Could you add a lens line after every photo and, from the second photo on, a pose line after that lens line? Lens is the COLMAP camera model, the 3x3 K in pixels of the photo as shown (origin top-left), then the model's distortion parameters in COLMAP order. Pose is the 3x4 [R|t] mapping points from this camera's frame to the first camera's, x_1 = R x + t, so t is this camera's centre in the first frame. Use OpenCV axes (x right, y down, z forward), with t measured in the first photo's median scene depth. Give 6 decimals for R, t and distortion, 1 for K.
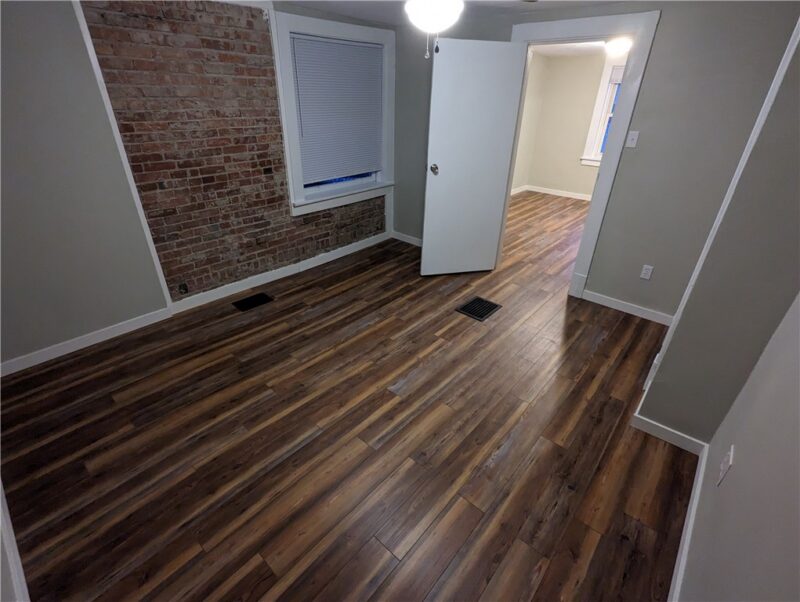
lens RADIAL K [[375.1, 0, 395.1], [0, 375.1, 296.1], [0, 0, 1]] dist [0.000803, 0.001028]
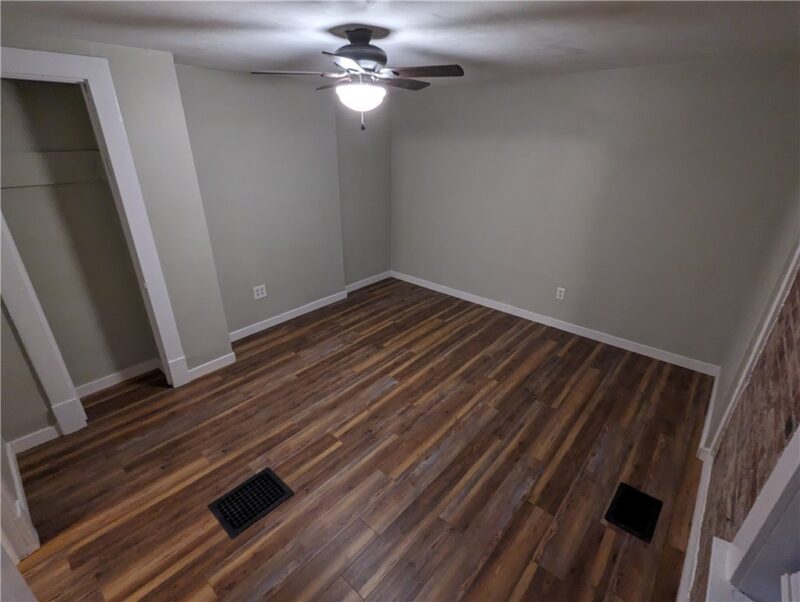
lens RADIAL K [[375.1, 0, 399.1], [0, 375.1, 301.0], [0, 0, 1]] dist [0.000803, 0.001028]
pose [[-0.999802, -0.015562, -0.012394, -0.001541], [-0.019341, 0.614446, 0.788722, -0.821053], [-0.004659, 0.788806, -0.614625, 1.420823]]
